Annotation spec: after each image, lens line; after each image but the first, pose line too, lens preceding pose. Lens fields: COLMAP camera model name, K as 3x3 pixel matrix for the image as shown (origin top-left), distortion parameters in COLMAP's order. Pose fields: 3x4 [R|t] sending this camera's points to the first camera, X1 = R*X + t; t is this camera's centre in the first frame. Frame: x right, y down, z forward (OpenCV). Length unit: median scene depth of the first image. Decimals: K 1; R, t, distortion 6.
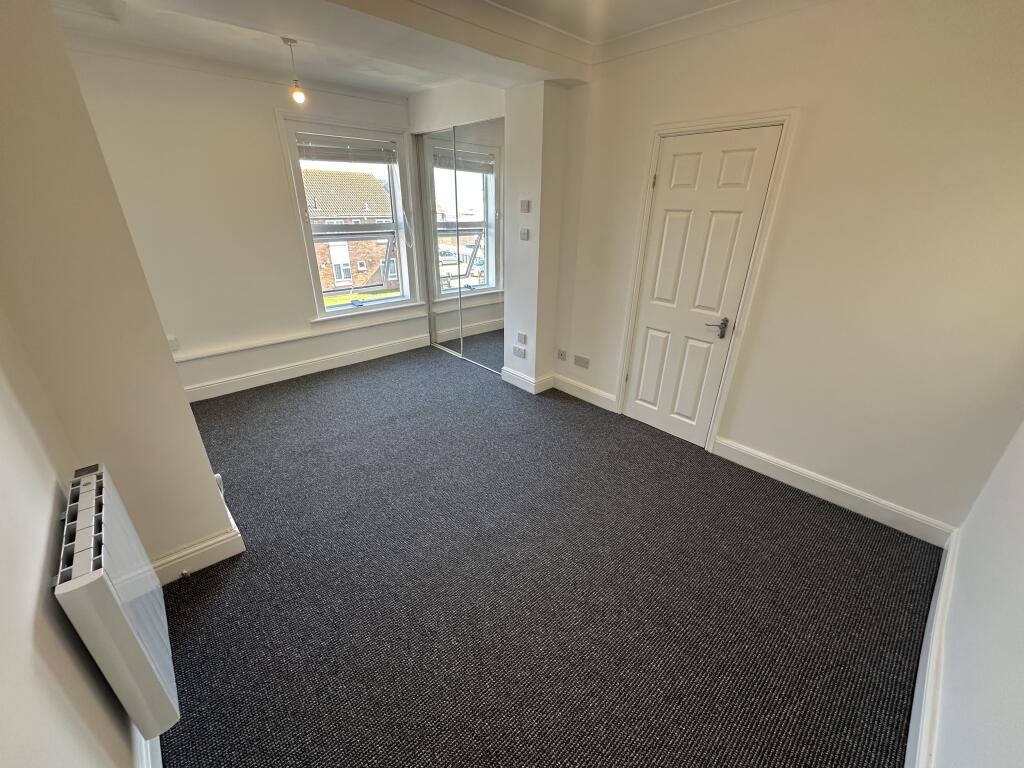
lens RADIAL K [[408.7, 0, 508.6], [0, 408.7, 385.7], [0, 0, 1]] dist [-0.000335, -0.000193]
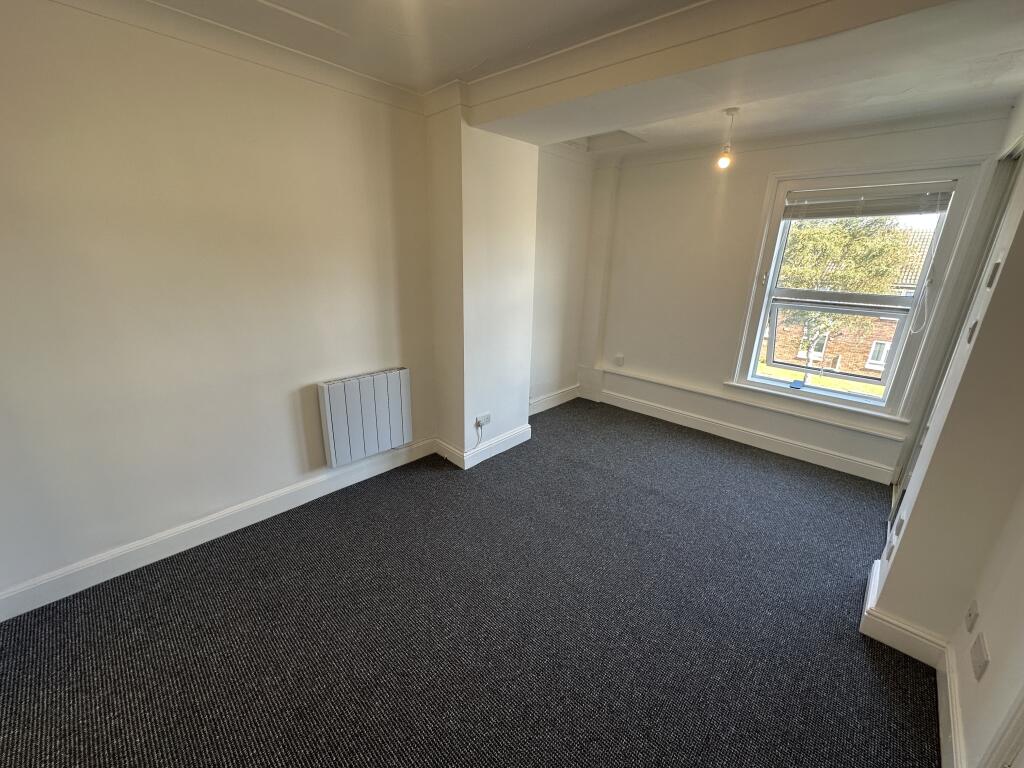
lens RADIAL K [[408.7, 0, 508.8], [0, 408.7, 381.3], [0, 0, 1]] dist [-0.000335, -0.000193]
pose [[0.078944, 0.284614, -0.955386, 0.400281], [-0.434946, 0.872179, 0.223886, -0.162597], [0.896989, 0.397867, 0.192645, 0.388410]]
